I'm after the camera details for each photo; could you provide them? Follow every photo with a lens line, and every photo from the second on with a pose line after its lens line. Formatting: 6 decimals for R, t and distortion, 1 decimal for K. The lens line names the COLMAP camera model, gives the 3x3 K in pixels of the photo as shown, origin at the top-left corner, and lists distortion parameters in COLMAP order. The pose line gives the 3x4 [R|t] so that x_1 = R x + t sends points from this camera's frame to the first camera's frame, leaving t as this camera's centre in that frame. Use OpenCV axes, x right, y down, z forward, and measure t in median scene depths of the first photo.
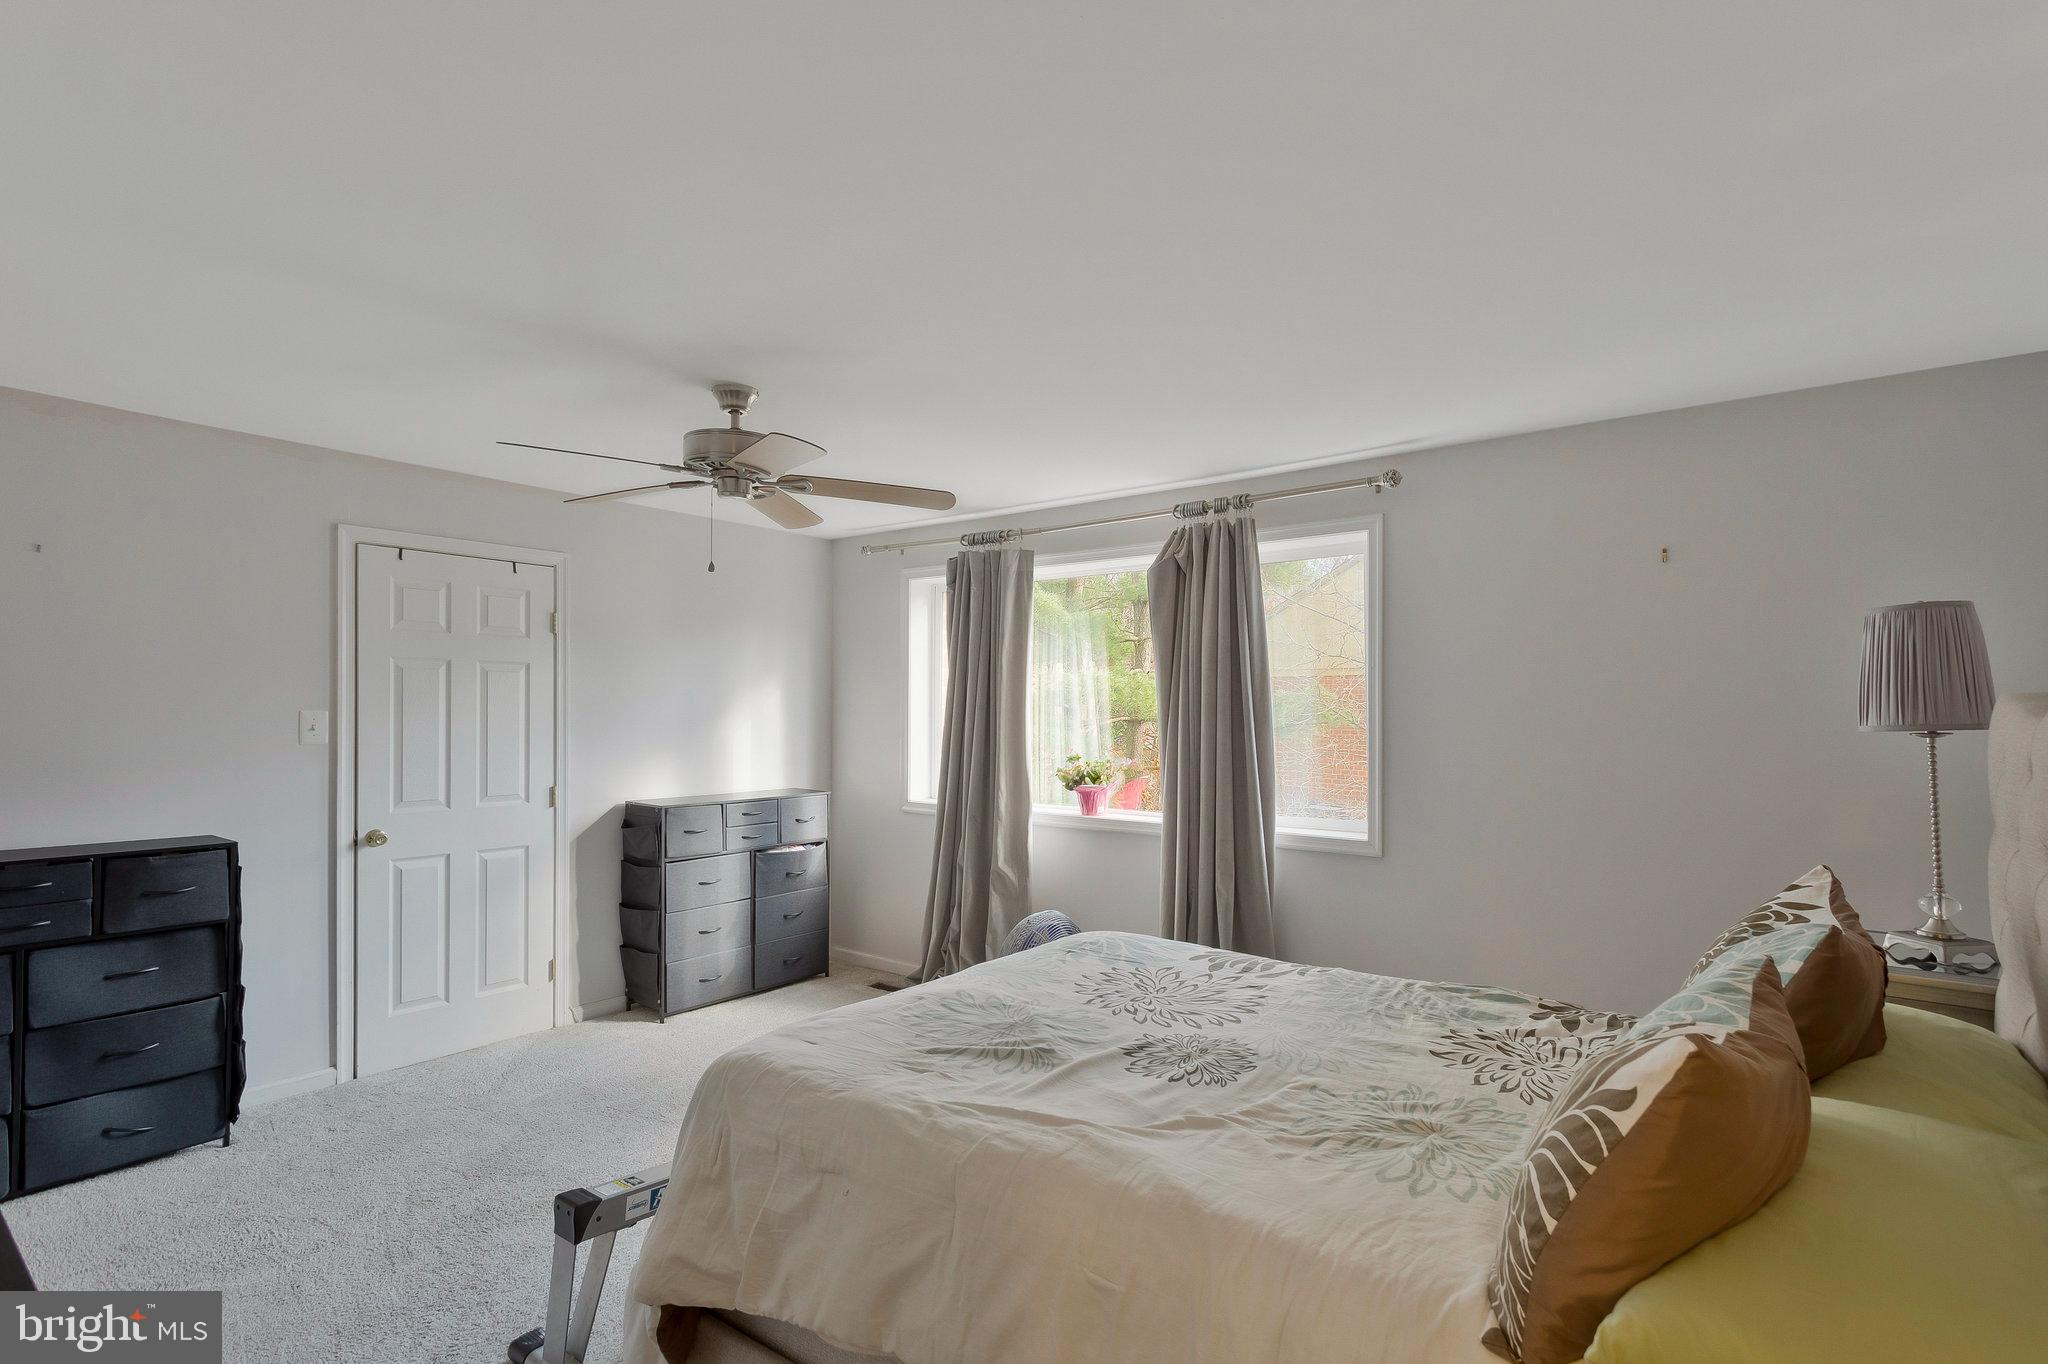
lens RADIAL K [[995.5, 0, 1014.2], [0, 995.5, 675.7], [0, 0, 1]] dist [0.002589, 0.001061]
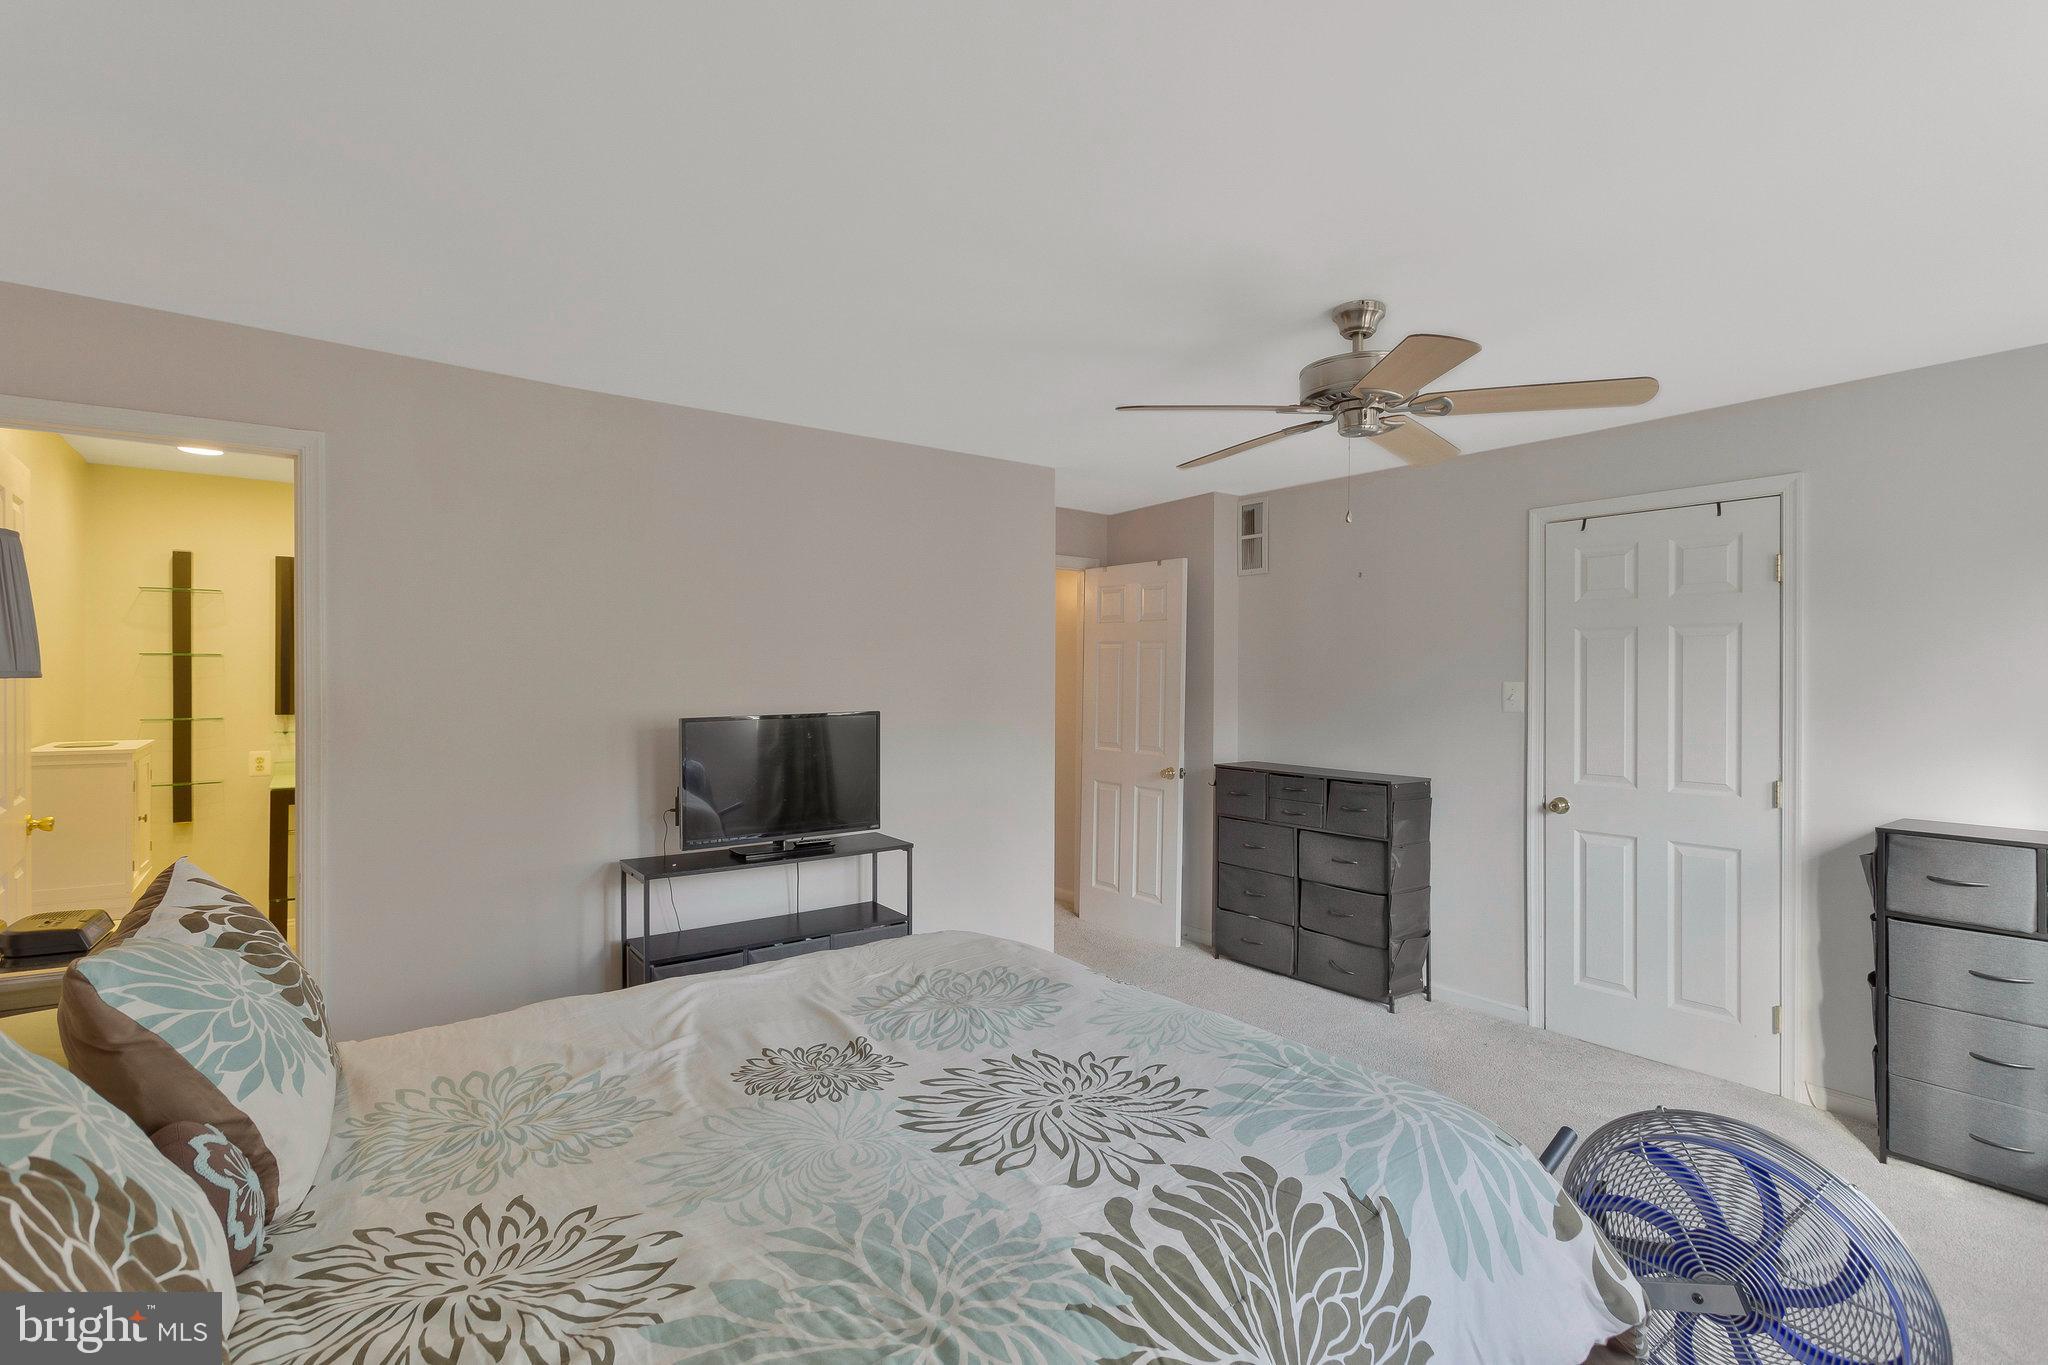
lens RADIAL K [[995.5, 0, 1014.2], [0, 995.5, 676.2], [0, 0, 1]] dist [0.002589, 0.001061]
pose [[-0.278943, -0.010206, -0.960253, 0.533279], [0.024289, 0.999549, -0.017680, 0.035813], [0.960000, -0.028256, -0.278569, 0.790474]]
